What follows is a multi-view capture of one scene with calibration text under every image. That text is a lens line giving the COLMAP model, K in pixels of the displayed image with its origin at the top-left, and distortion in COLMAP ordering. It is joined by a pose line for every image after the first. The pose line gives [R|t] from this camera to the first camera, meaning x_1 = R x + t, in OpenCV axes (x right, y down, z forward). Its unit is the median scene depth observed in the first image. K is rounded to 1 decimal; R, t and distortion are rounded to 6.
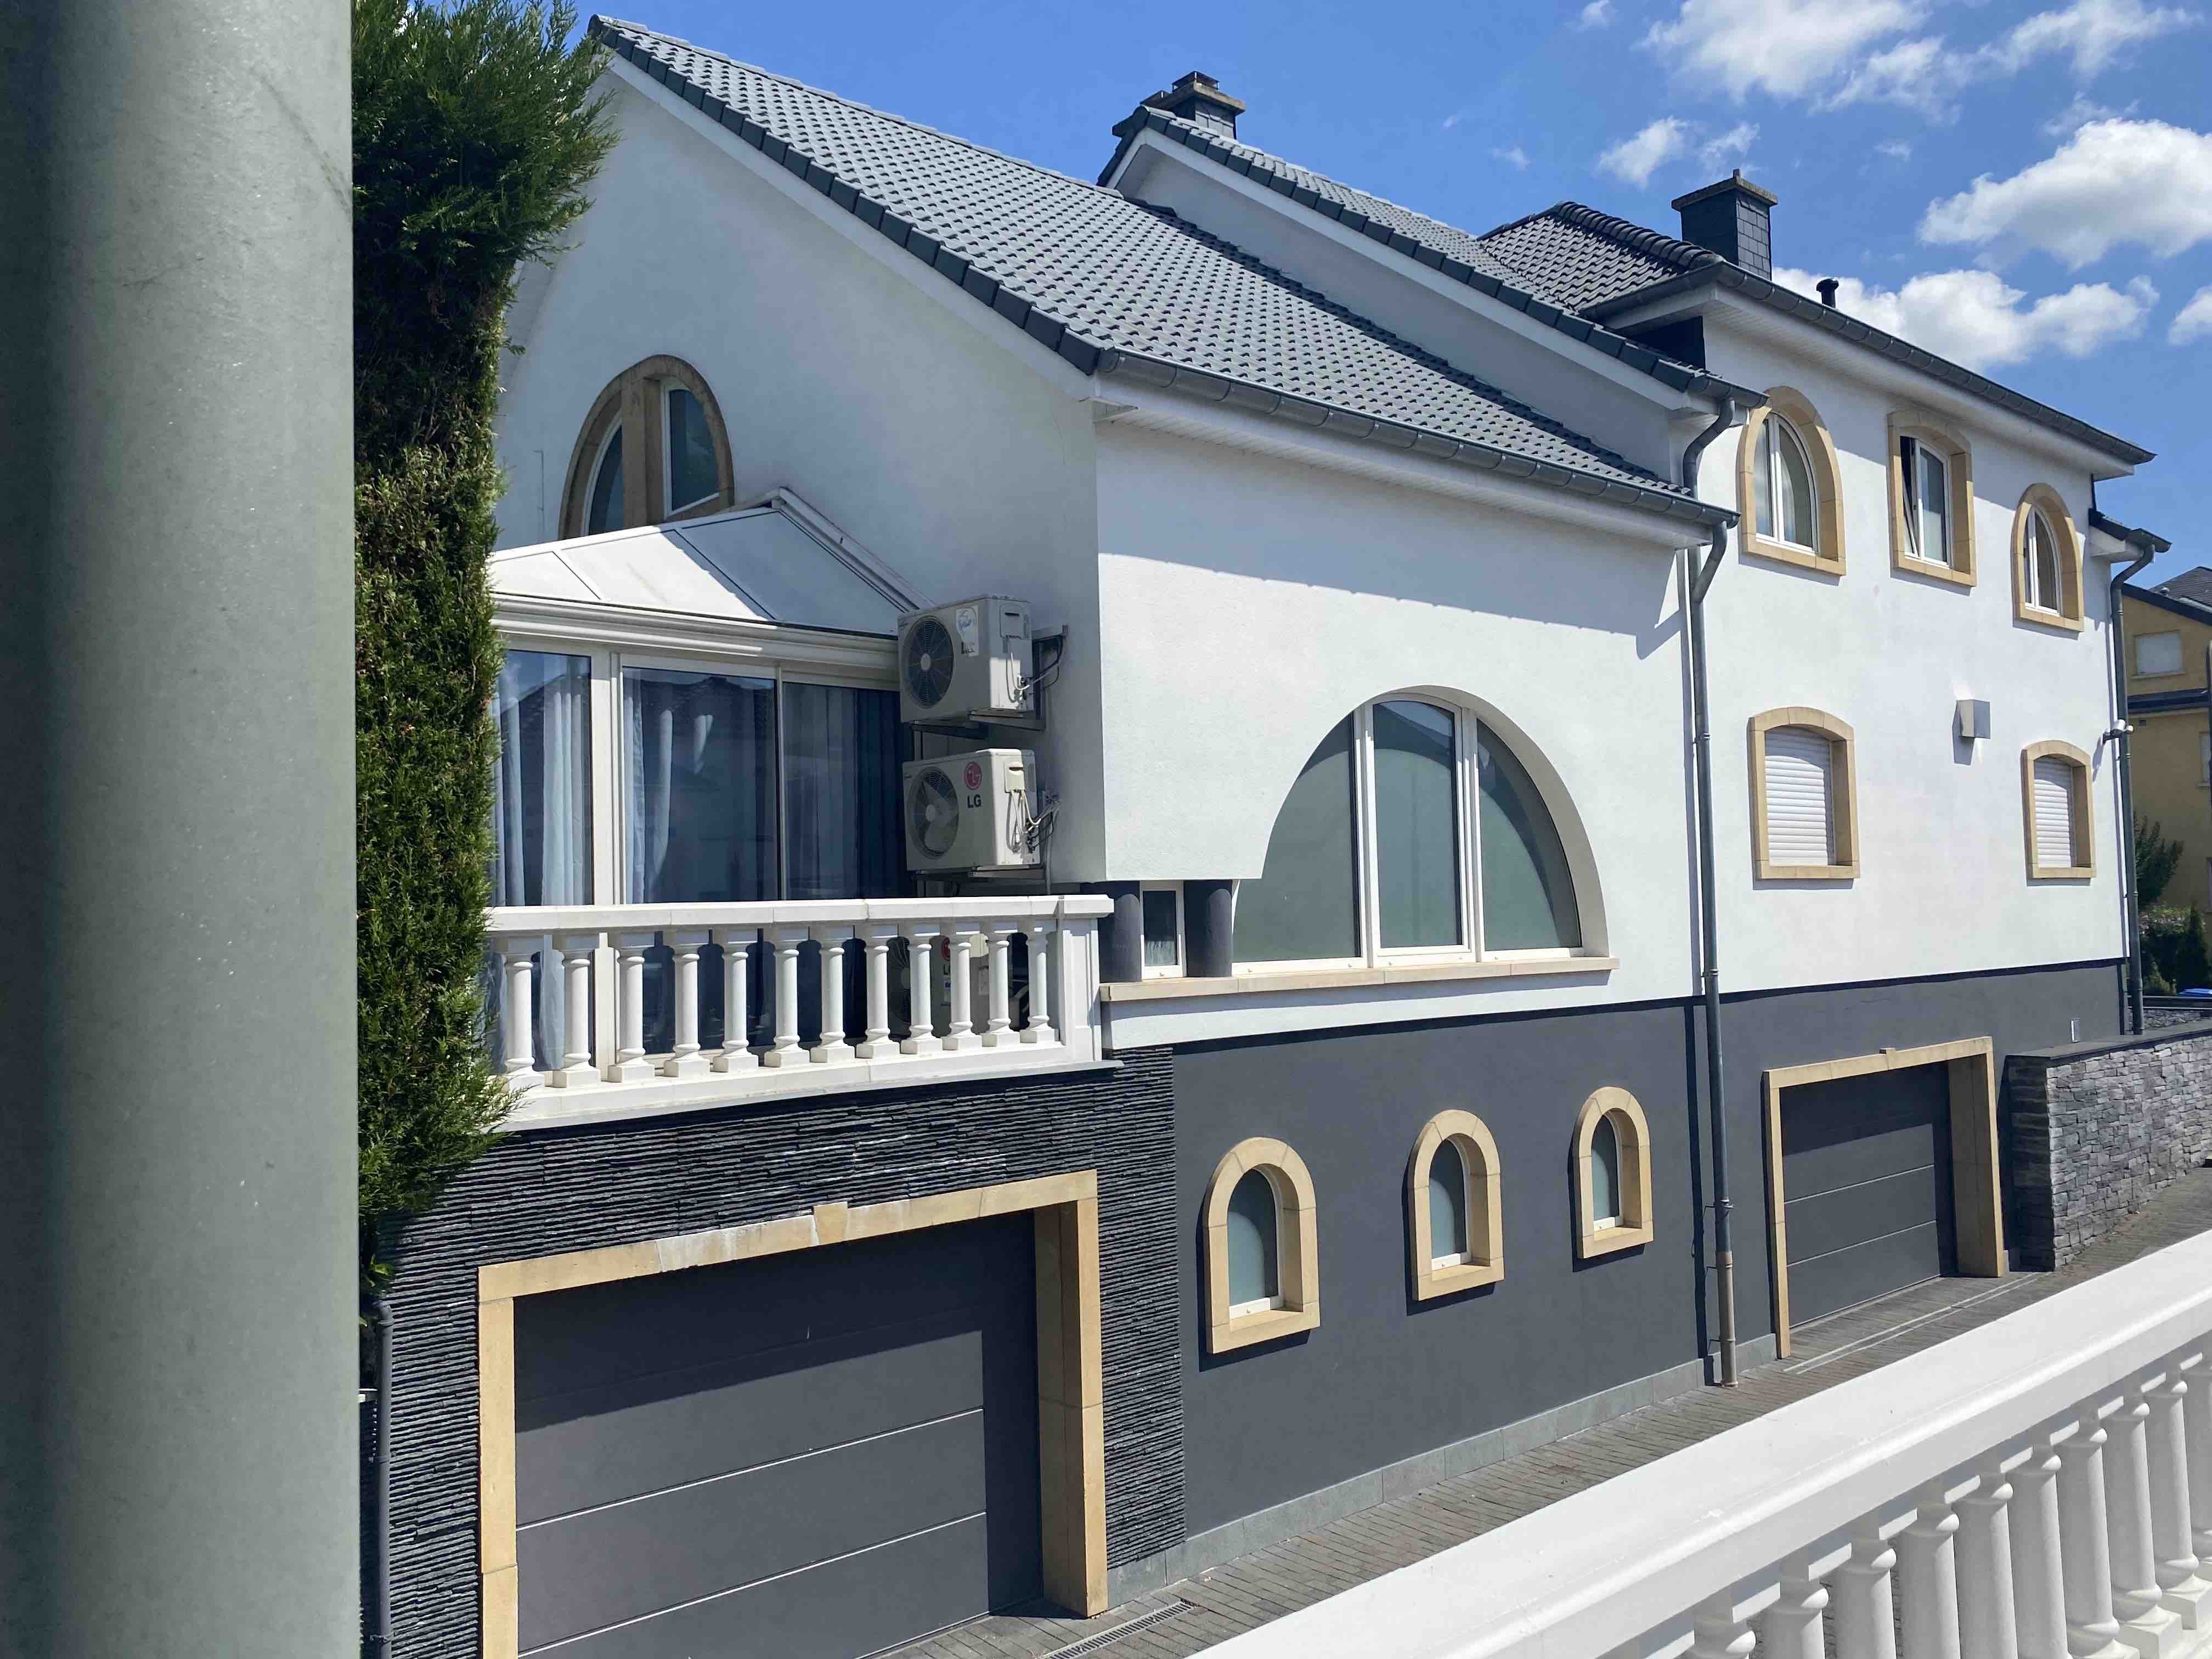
lens RADIAL K [[1676.6, 0, 1102.4], [0, 1676.6, 845.4], [0, 0, 1]] dist [0.008482, -0.005280]
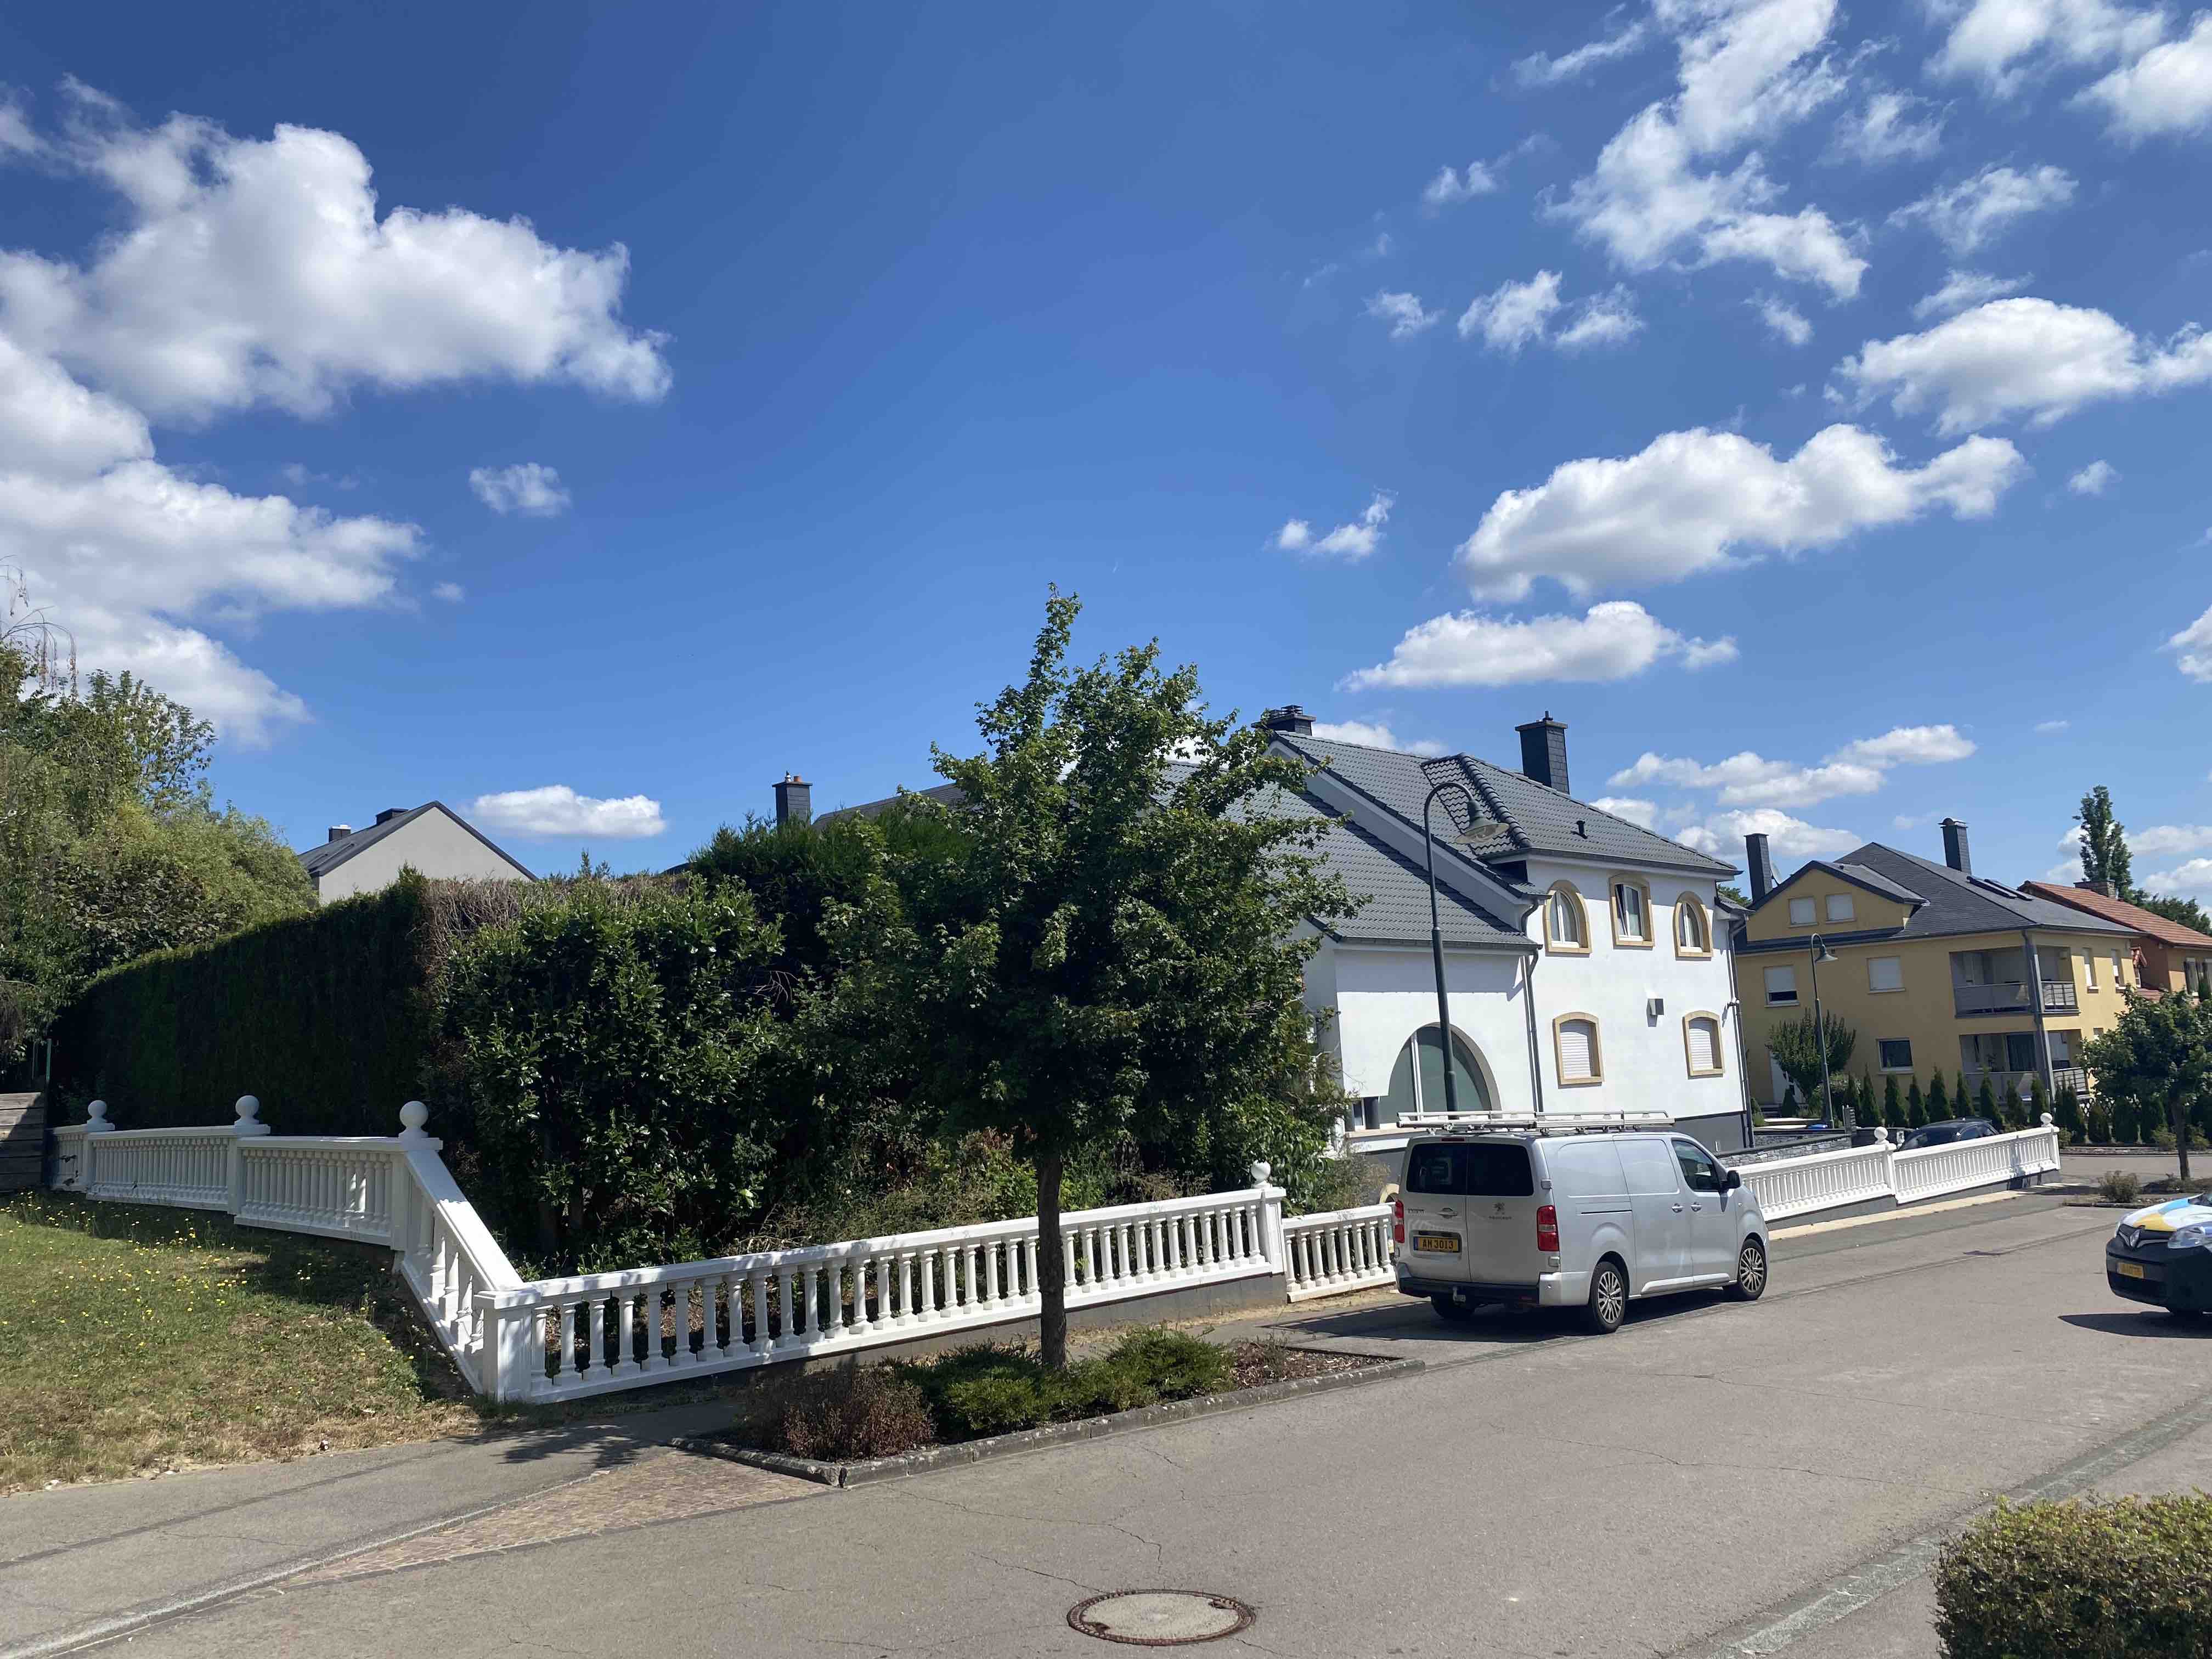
lens RADIAL K [[1676.6, 0, 1100.4], [0, 1676.6, 811.1], [0, 0, 1]] dist [0.008482, -0.005280]
pose [[0.997989, -0.014753, 0.061646, -0.438607], [0.021804, 0.993087, -0.115334, -0.111054], [-0.059518, 0.116446, 0.991412, -1.479061]]
